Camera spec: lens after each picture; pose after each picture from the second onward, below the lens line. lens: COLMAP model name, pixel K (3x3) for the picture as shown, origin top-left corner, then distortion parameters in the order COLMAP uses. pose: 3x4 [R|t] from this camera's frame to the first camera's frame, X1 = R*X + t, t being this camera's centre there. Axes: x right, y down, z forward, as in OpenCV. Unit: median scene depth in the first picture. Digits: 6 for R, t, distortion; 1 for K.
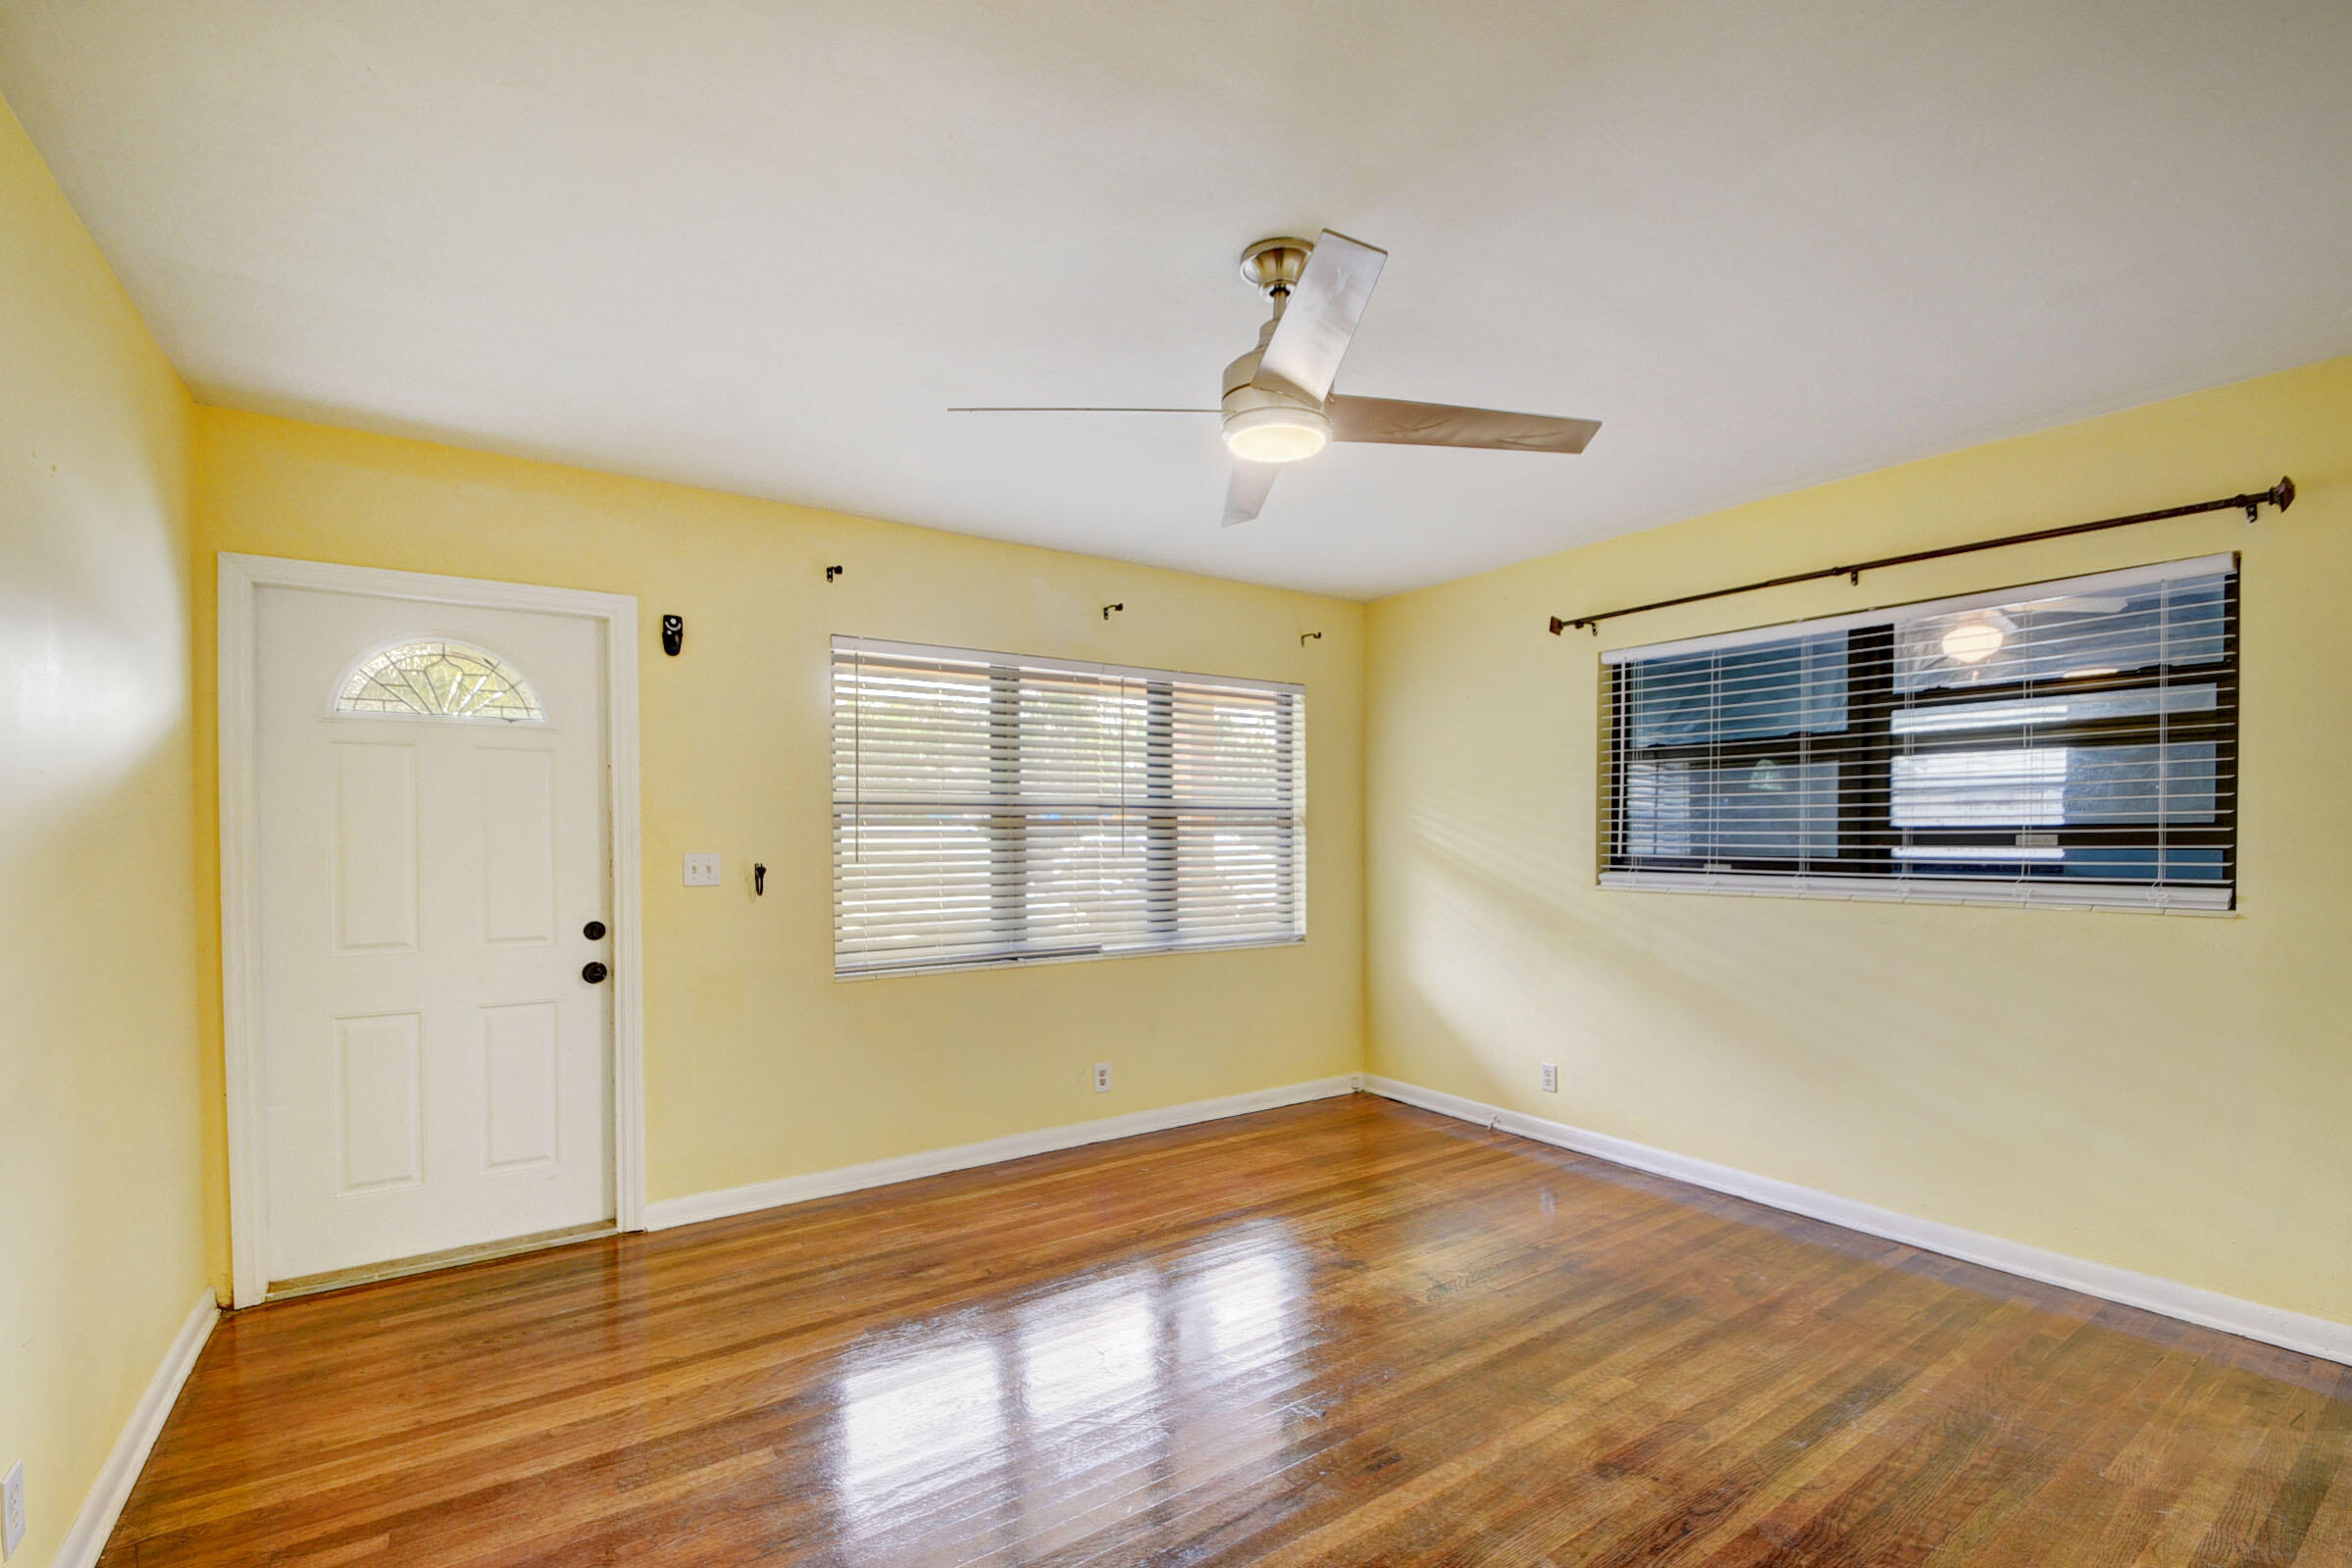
lens RADIAL K [[1028.5, 0, 1149.6], [0, 1028.5, 846.9], [0, 0, 1]] dist [0.003147, -0.007966]
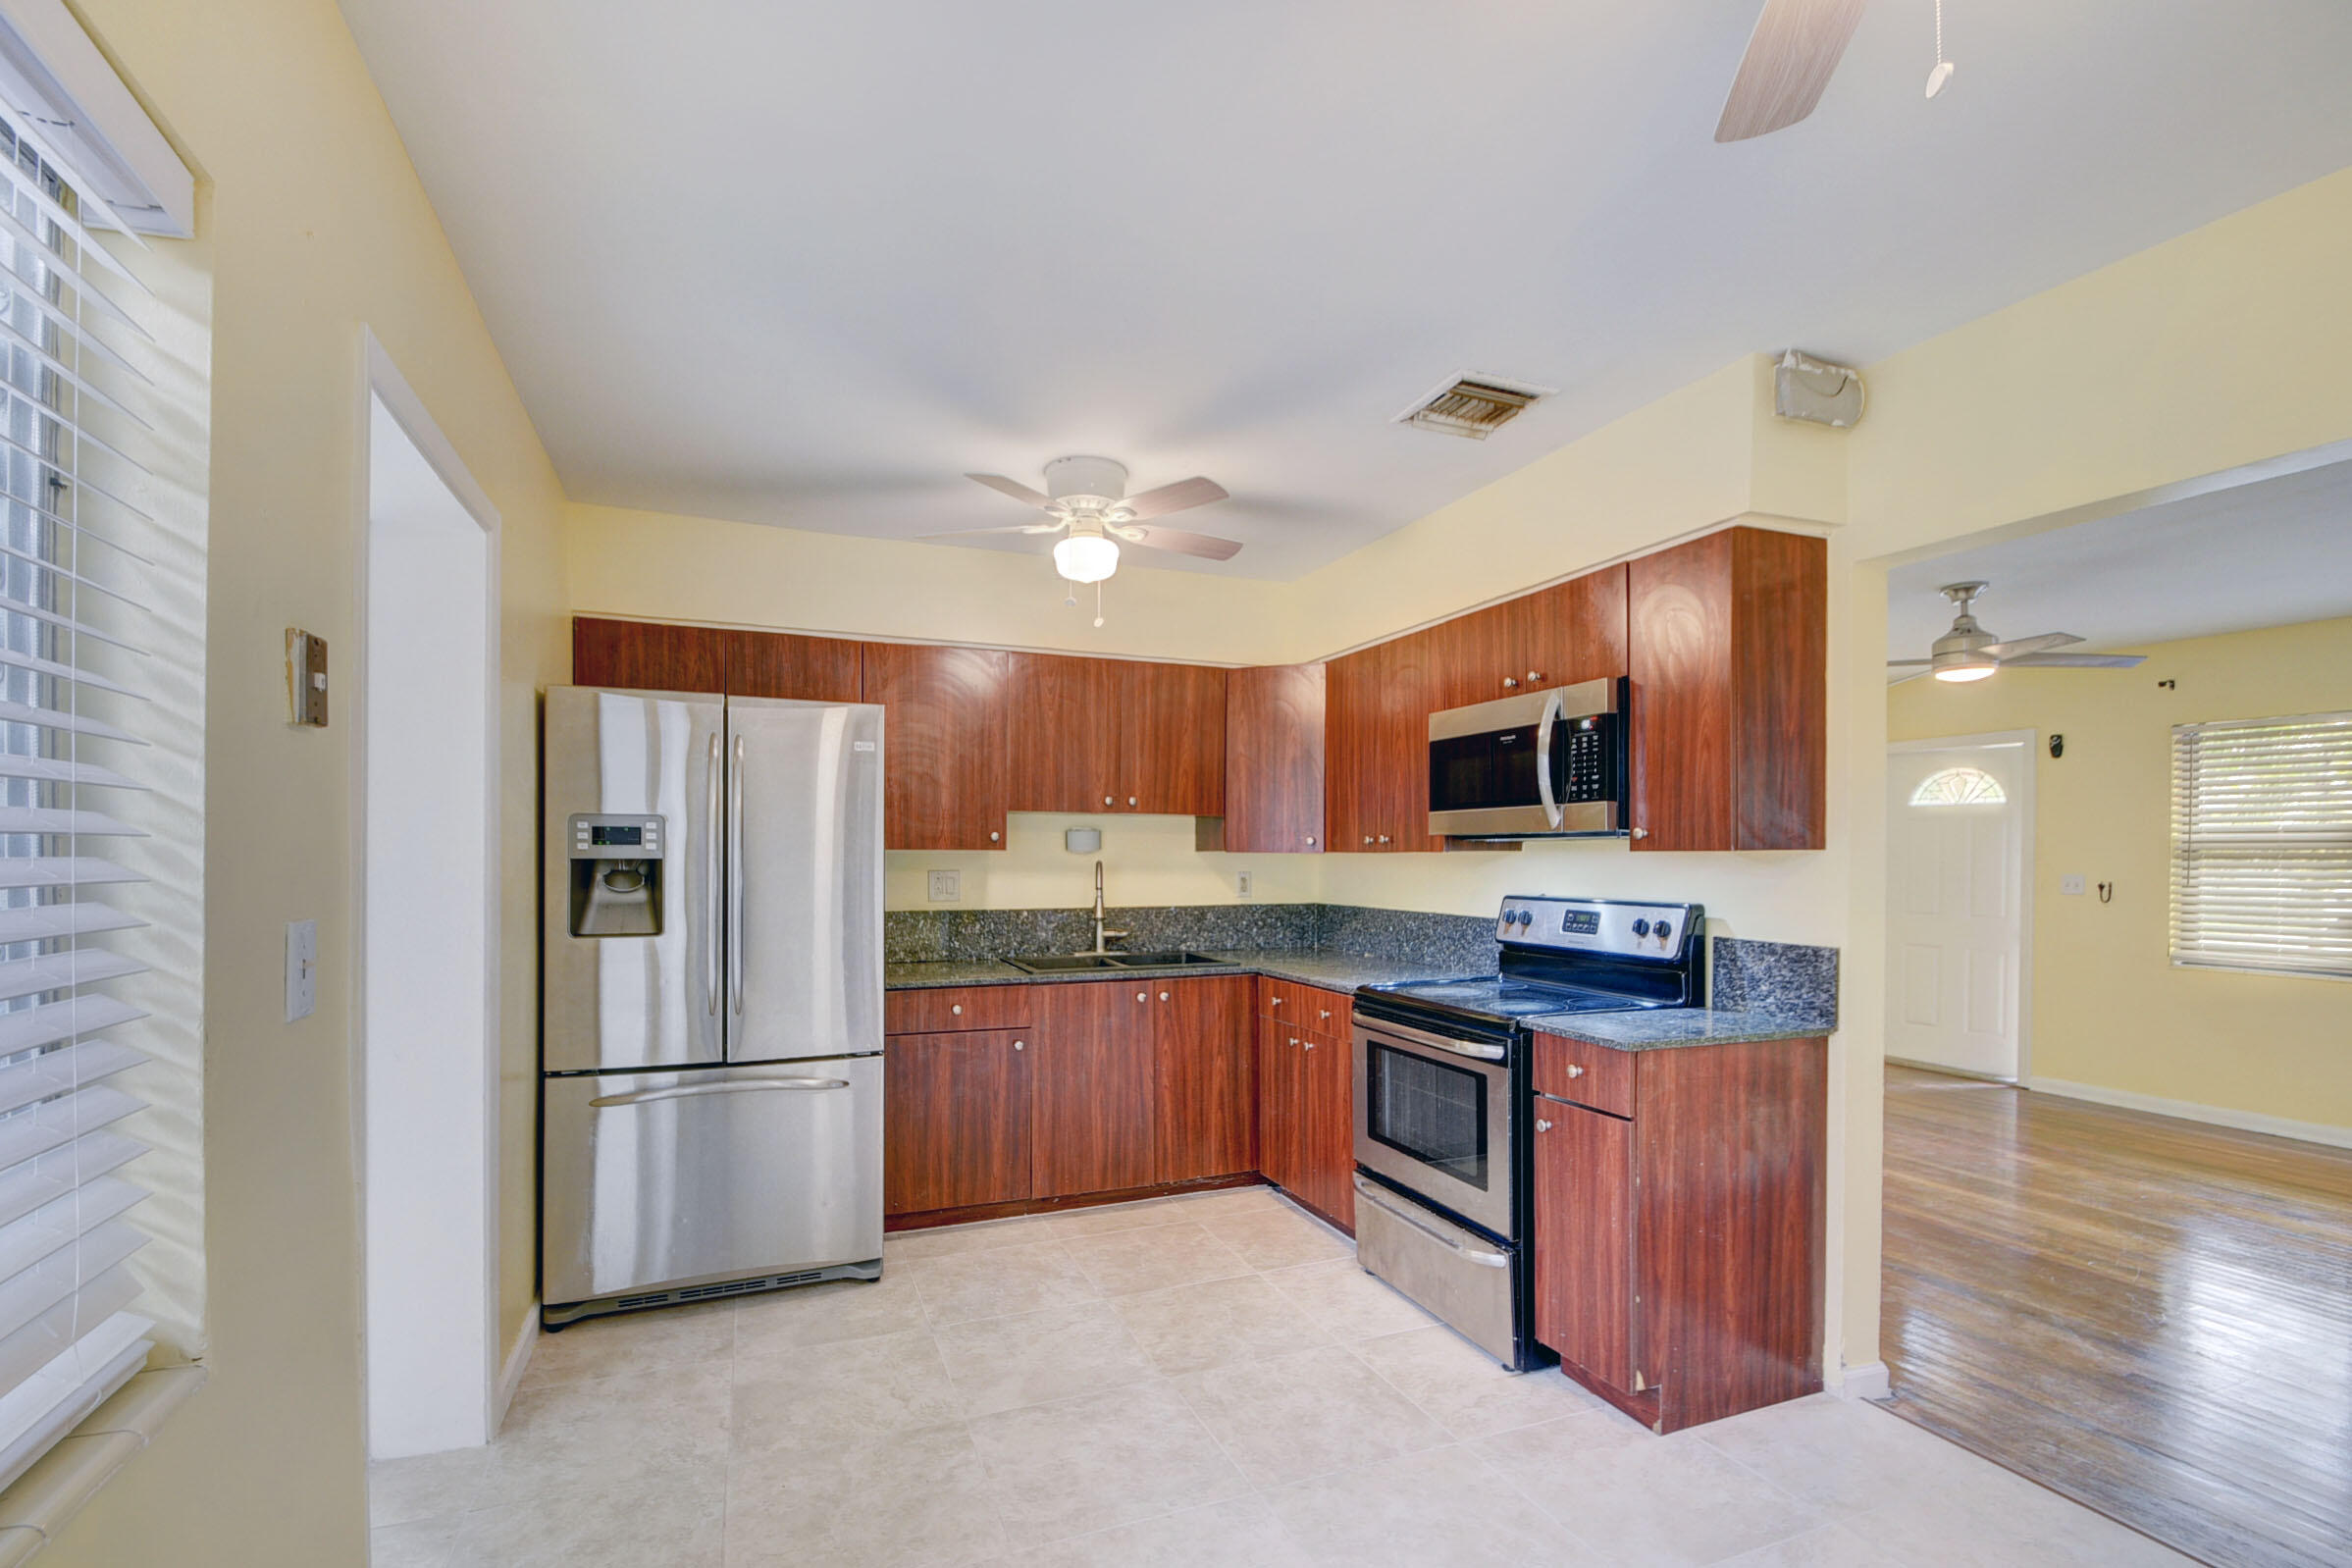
lens RADIAL K [[1045.4, 0, 1164.8], [0, 1045.4, 856.1], [0, 0, 1]] dist [0.017342, -0.019711]
pose [[-0.213819, 0.002692, -0.976870, 1.812583], [-0.020228, 0.999770, 0.007182, -0.007657], [0.976664, 0.021295, -0.213715, -0.065327]]
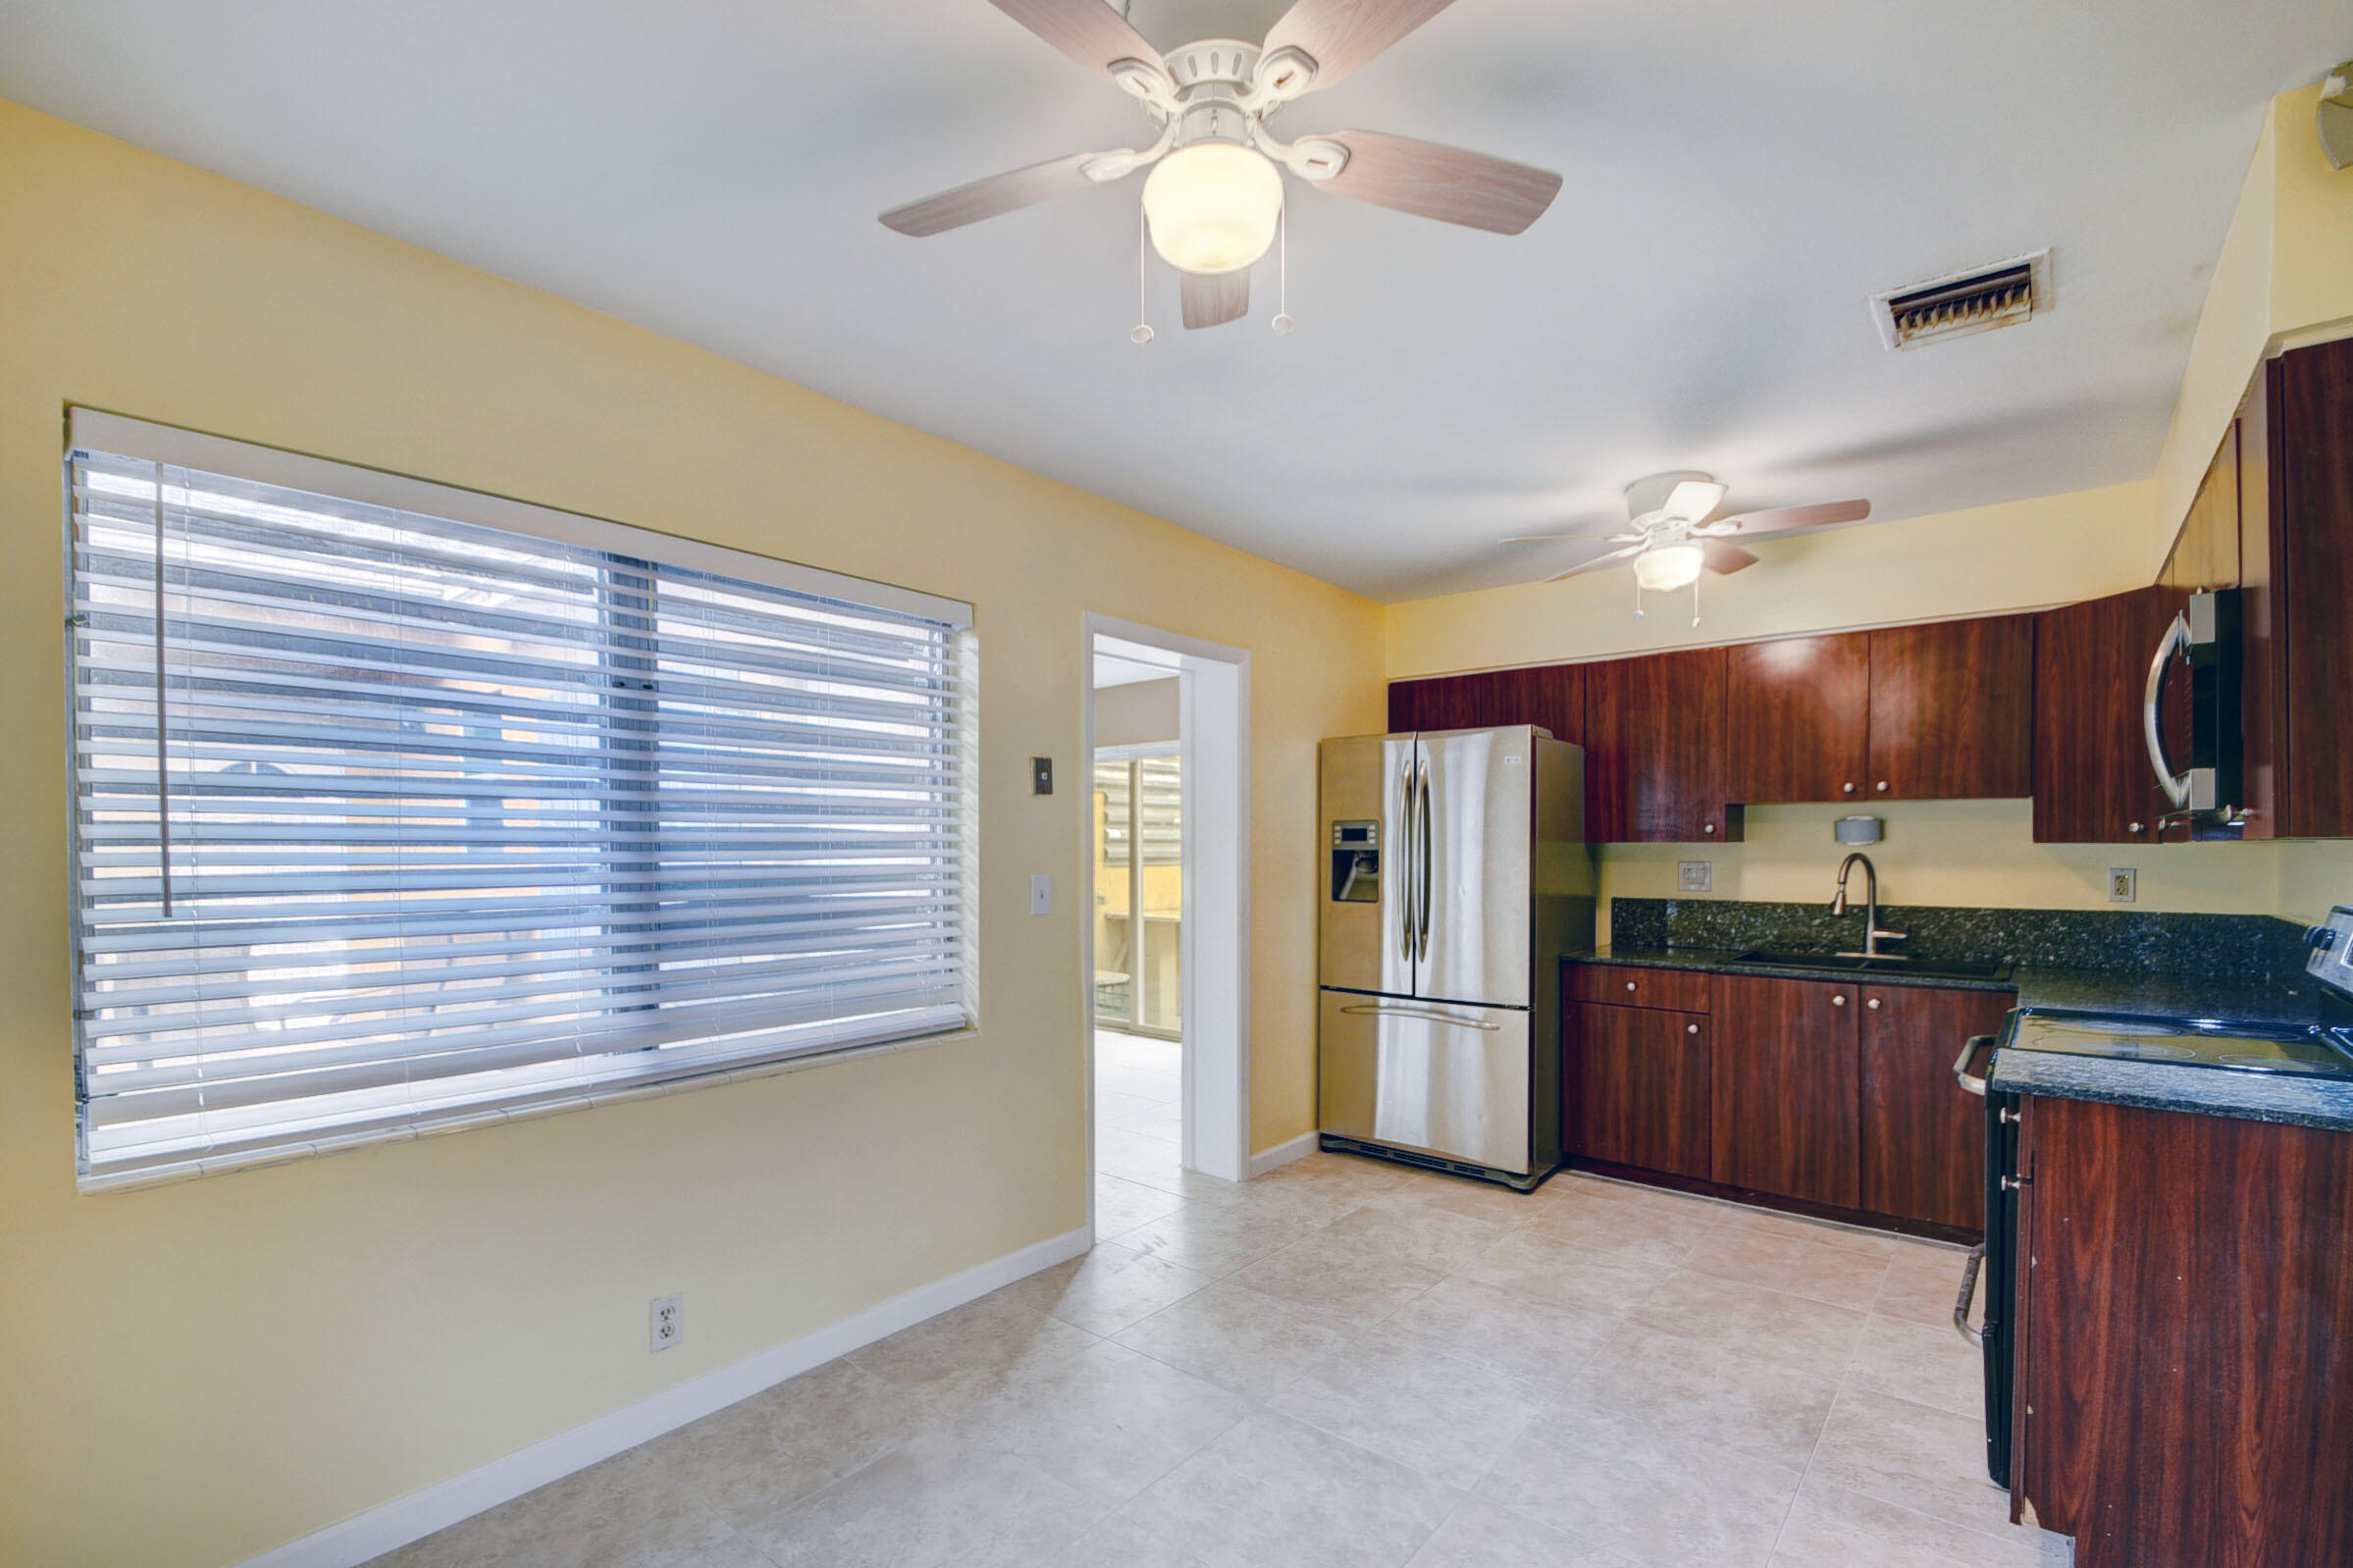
lens RADIAL K [[1042.5, 0, 1156.2], [0, 1042.5, 858.0], [0, 0, 1]] dist [0.021307, -0.020075]
pose [[-0.962905, 0.005652, -0.269781, 1.625931], [-0.002500, 0.999551, 0.029862, -0.020000], [0.269828, 0.029429, -0.962459, 0.576056]]
